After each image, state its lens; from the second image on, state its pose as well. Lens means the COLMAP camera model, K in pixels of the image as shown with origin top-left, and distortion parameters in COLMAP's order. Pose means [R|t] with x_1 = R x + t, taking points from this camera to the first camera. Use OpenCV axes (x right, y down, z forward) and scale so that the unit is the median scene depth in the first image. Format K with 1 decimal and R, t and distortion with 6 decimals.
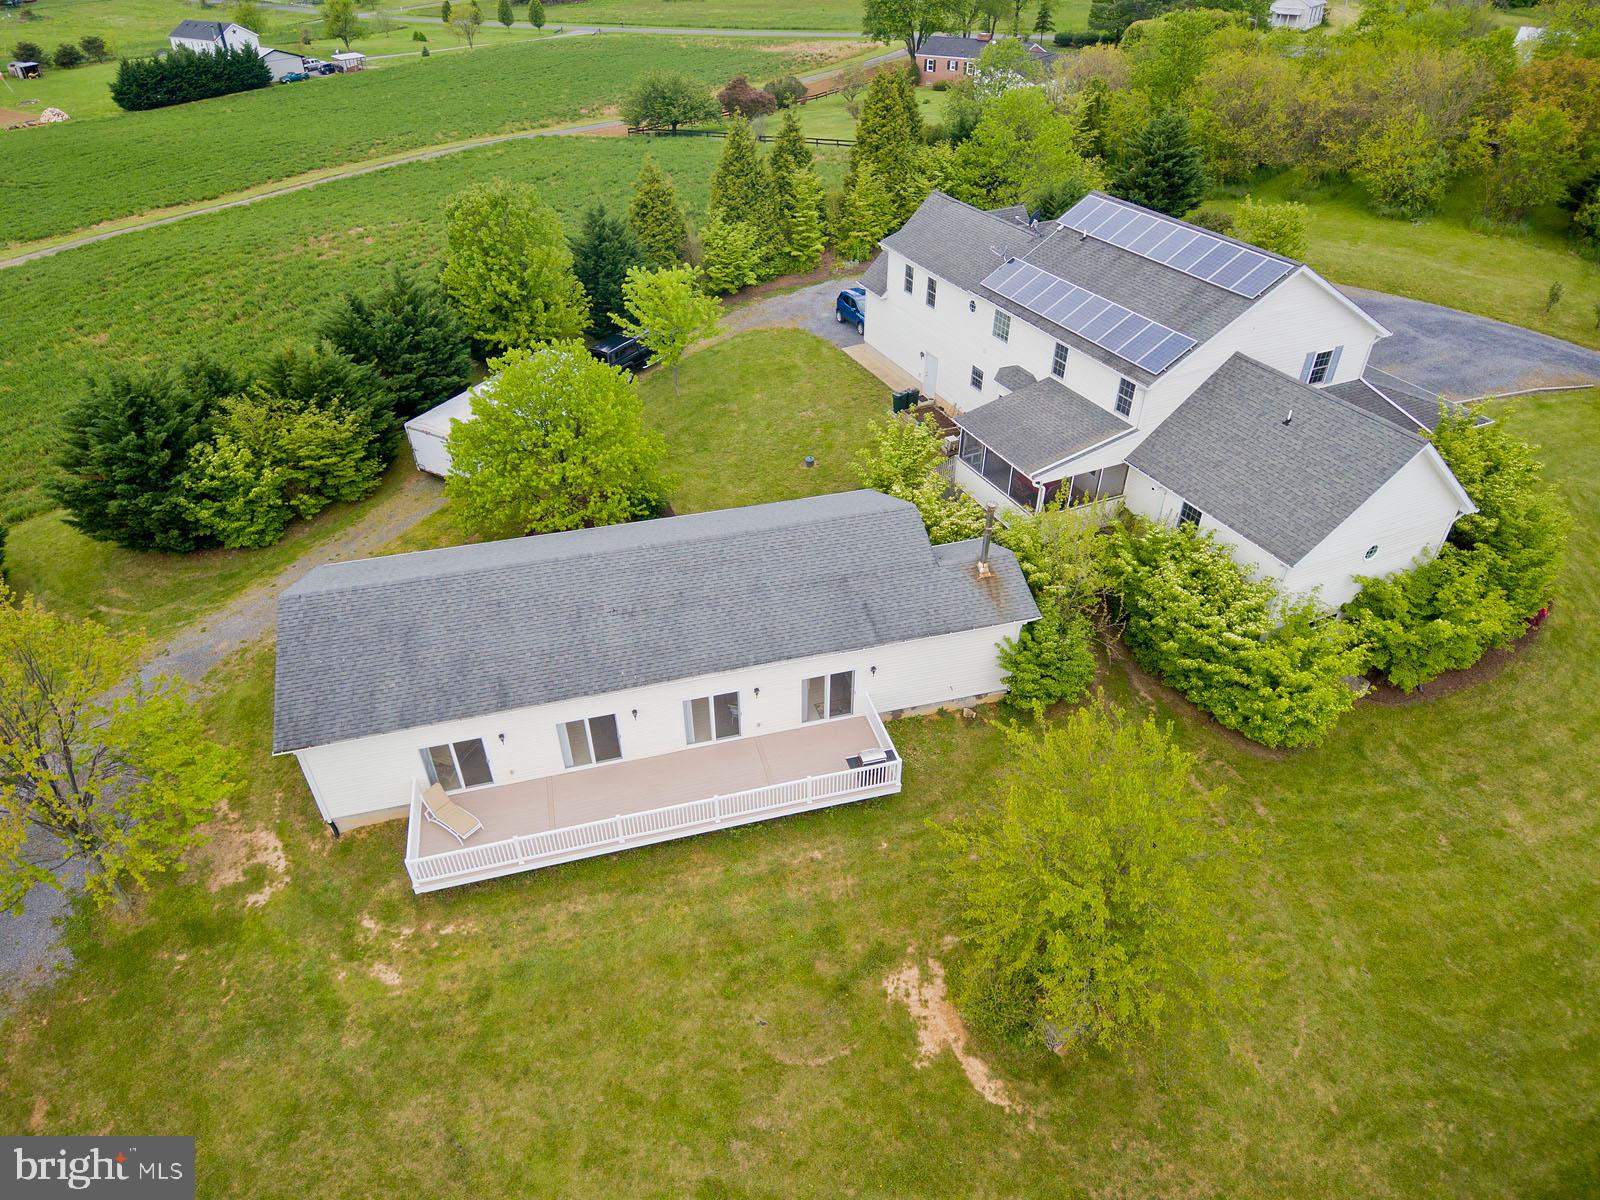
lens RADIAL K [[988.2, 0, 807.9], [0, 988.2, 595.7], [0, 0, 1]] dist [0.069362, -0.093339]
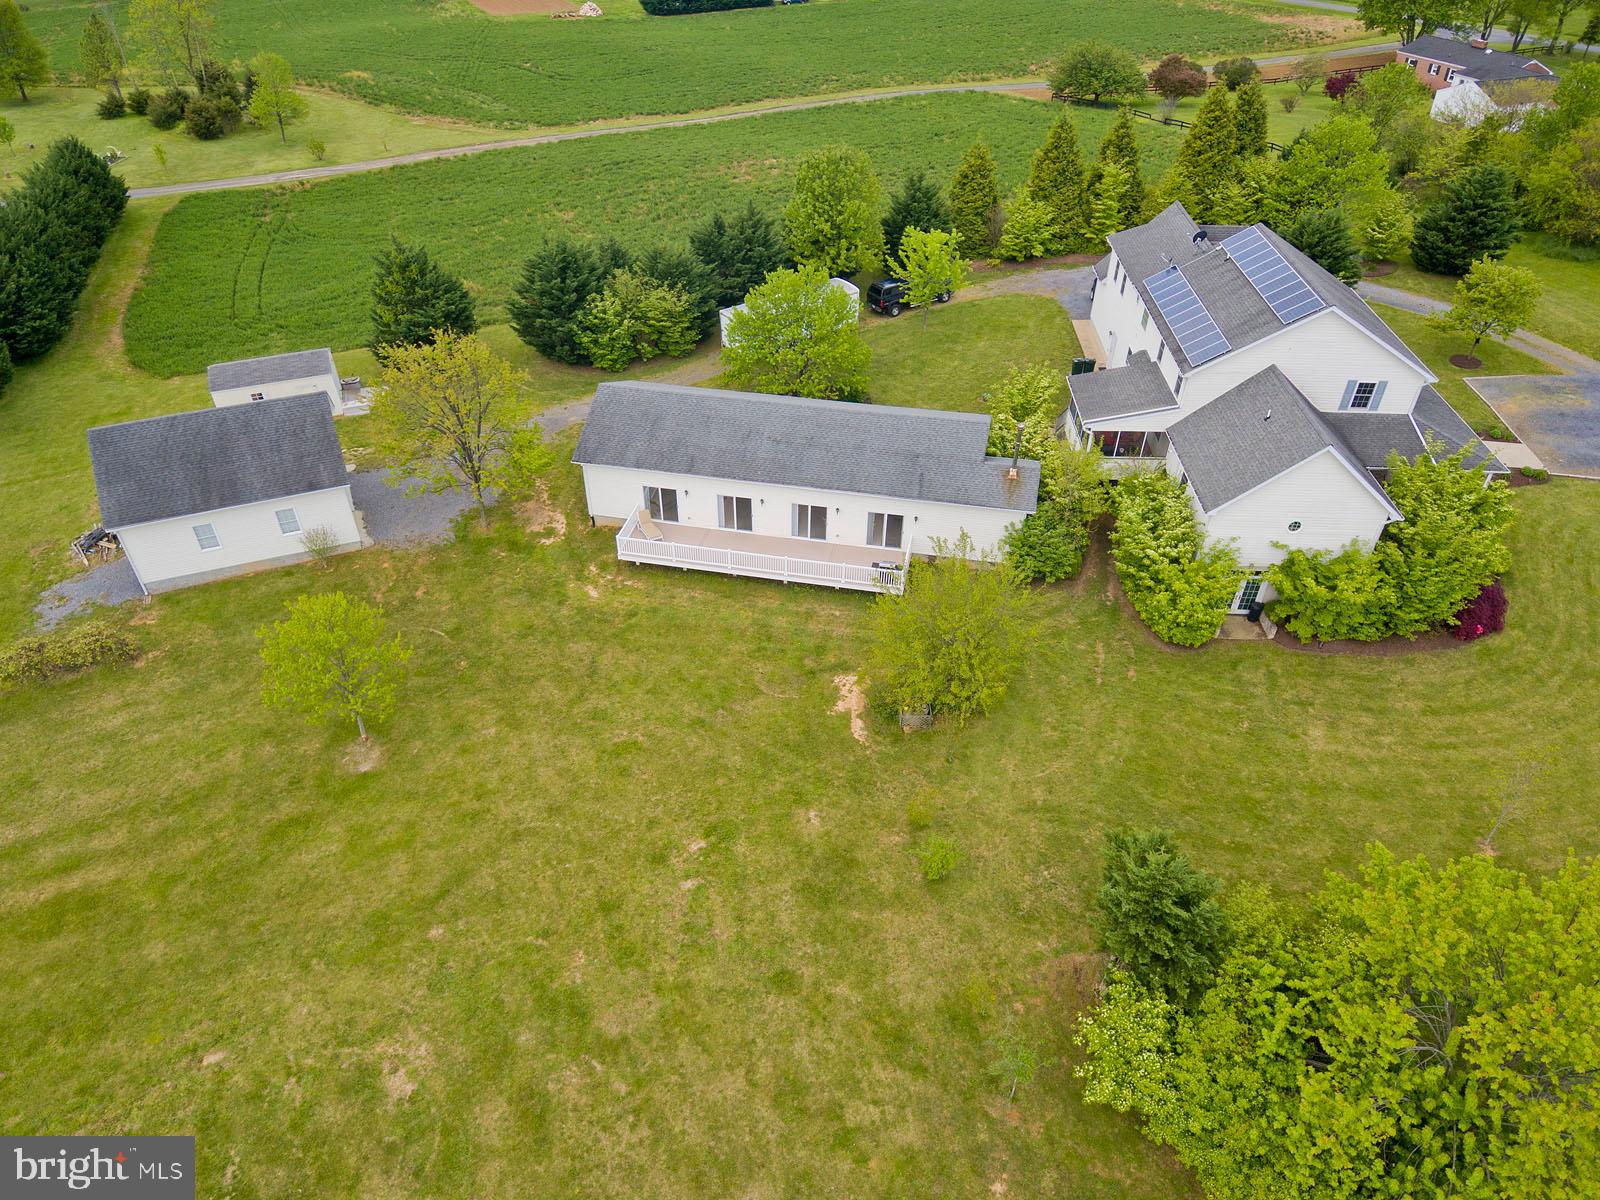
lens RADIAL K [[1072.9, 0, 785.0], [0, 1072.9, 646.5], [0, 0, 1]] dist [0.109049, -0.161179]
pose [[0.892353, 0.293631, -0.342764, 0.394823], [-0.274194, 0.955919, 0.105054, 0.111869], [0.358502, 0.000238, 0.933529, -0.470052]]
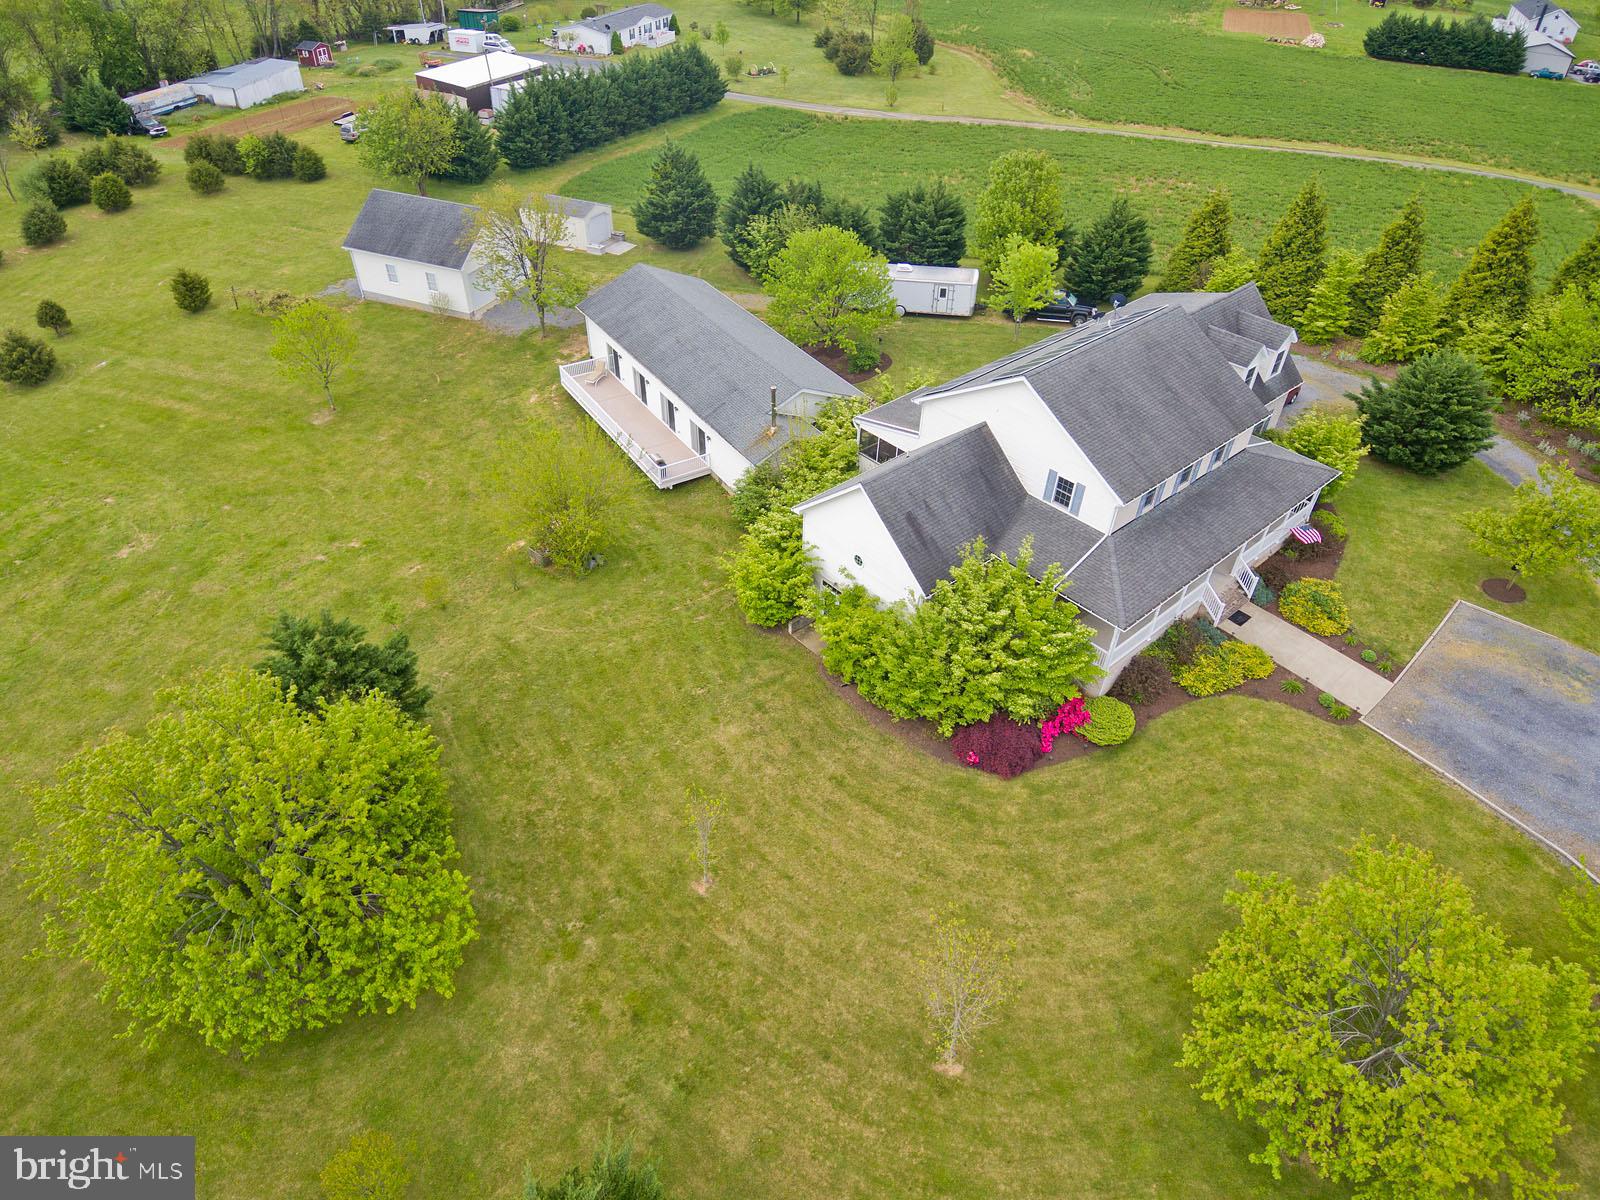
lens RADIAL K [[988.2, 0, 807.9], [0, 988.2, 595.7], [0, 0, 1]] dist [0.069362, -0.093339]
pose [[0.293750, 0.613326, -0.733172, 1.206812], [-0.570055, 0.728093, 0.380681, -0.370647], [0.767299, 0.306123, 0.563507, 0.175333]]
